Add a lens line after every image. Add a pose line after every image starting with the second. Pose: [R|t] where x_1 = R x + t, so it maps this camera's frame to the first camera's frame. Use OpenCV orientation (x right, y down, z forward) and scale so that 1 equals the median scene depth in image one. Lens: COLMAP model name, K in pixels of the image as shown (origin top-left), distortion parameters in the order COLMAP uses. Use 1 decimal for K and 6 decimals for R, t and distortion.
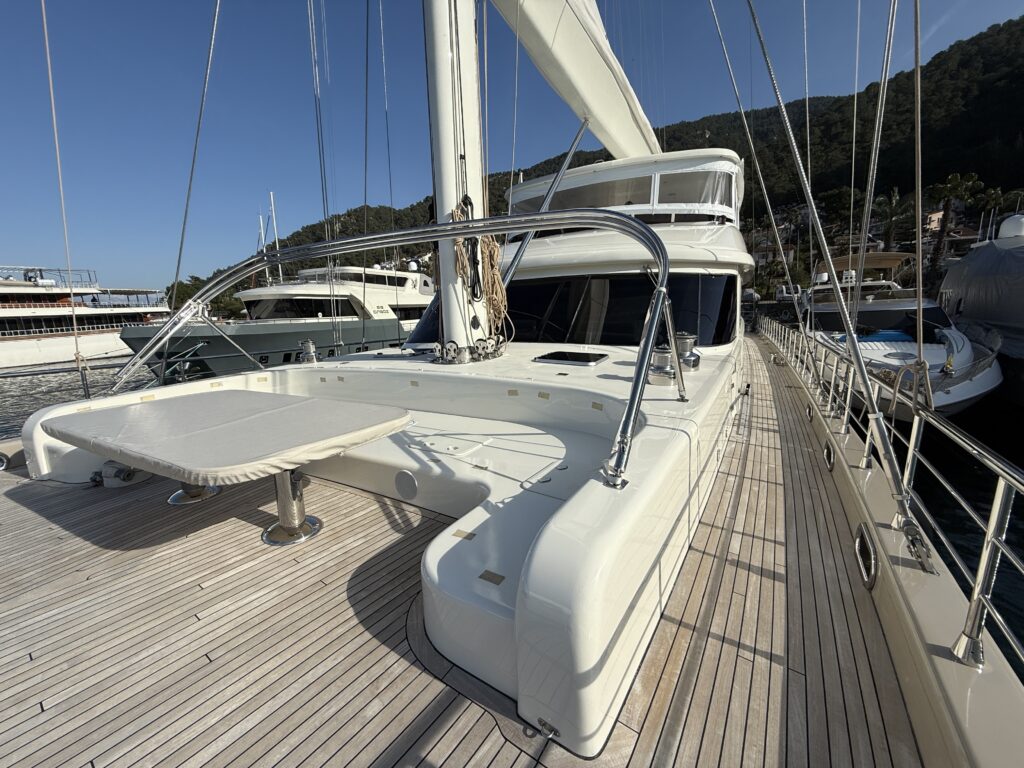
lens RADIAL K [[410.6, 0, 512.0], [0, 410.6, 384.0], [0, 0, 1]] dist [0.000382, -0.000046]
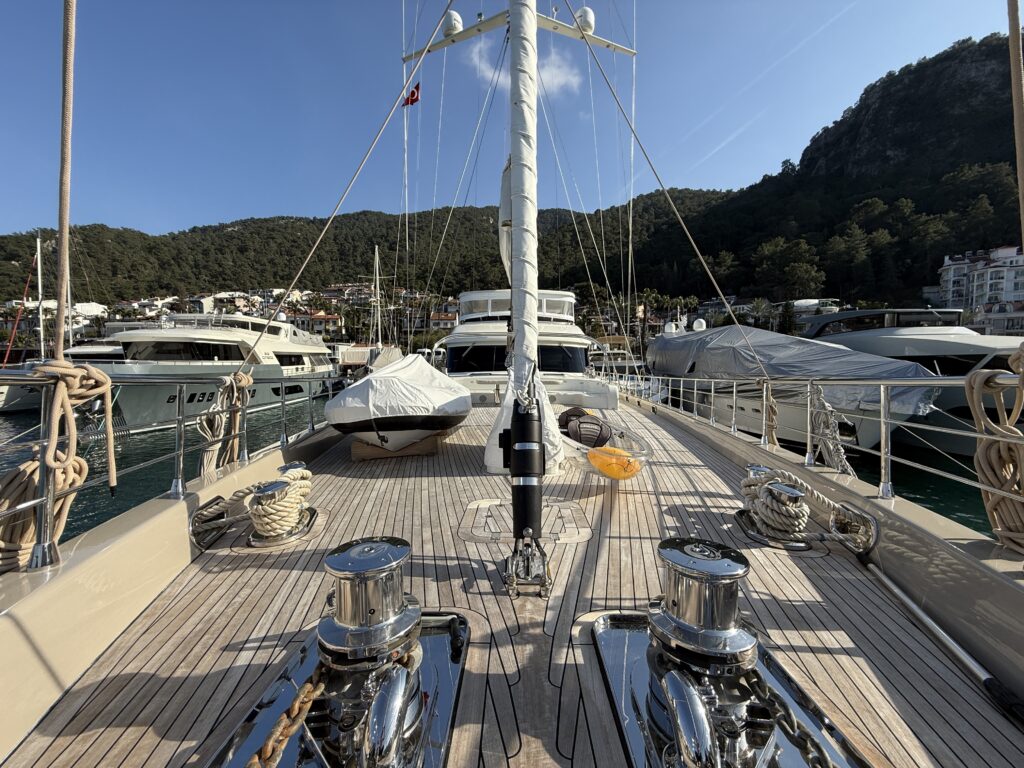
lens RADIAL K [[410.6, 0, 512.0], [0, 410.6, 384.0], [0, 0, 1]] dist [0.000382, -0.000046]
pose [[0.888131, 0.006429, 0.459545, -0.224875], [0.053217, 0.991738, -0.116723, 0.049473], [-0.456499, 0.128121, 0.880451, -0.219223]]
